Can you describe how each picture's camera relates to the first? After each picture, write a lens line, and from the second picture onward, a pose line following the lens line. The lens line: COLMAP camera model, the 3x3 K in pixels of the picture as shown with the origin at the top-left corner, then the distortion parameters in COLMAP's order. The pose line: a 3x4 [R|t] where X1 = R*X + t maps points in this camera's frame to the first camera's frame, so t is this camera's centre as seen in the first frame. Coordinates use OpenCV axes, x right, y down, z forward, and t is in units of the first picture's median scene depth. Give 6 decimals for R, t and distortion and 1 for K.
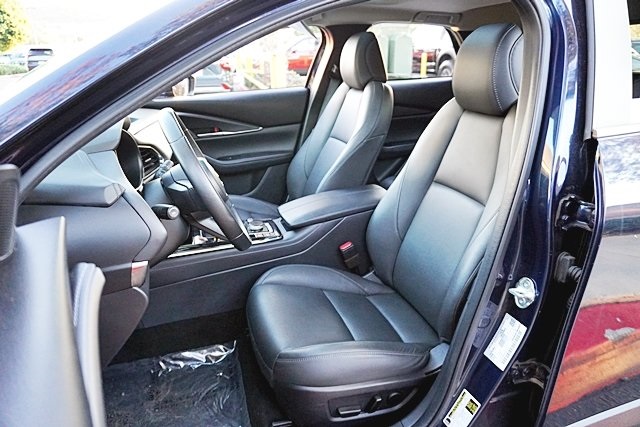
lens RADIAL K [[424.4, 0, 318.4], [0, 424.4, 212.9], [0, 0, 1]] dist [-0.040063, 0.017875]
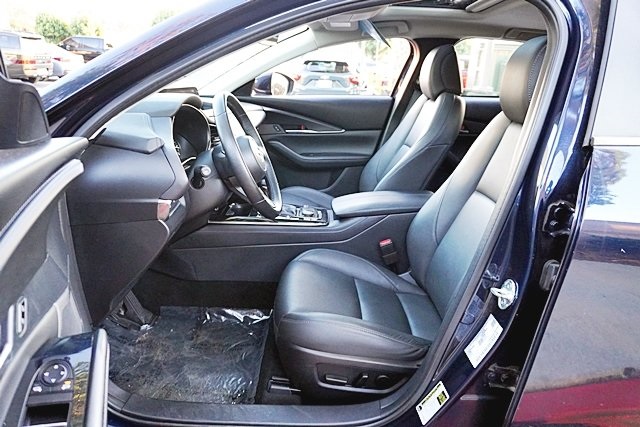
lens RADIAL K [[424.4, 0, 322.1], [0, 424.4, 215.5], [0, 0, 1]] dist [-0.040063, 0.017875]
pose [[0.953689, 0.146484, -0.262716, 0.205884], [-0.155325, 0.987777, -0.013087, 0.057353], [0.257588, 0.053287, 0.964785, -0.062919]]
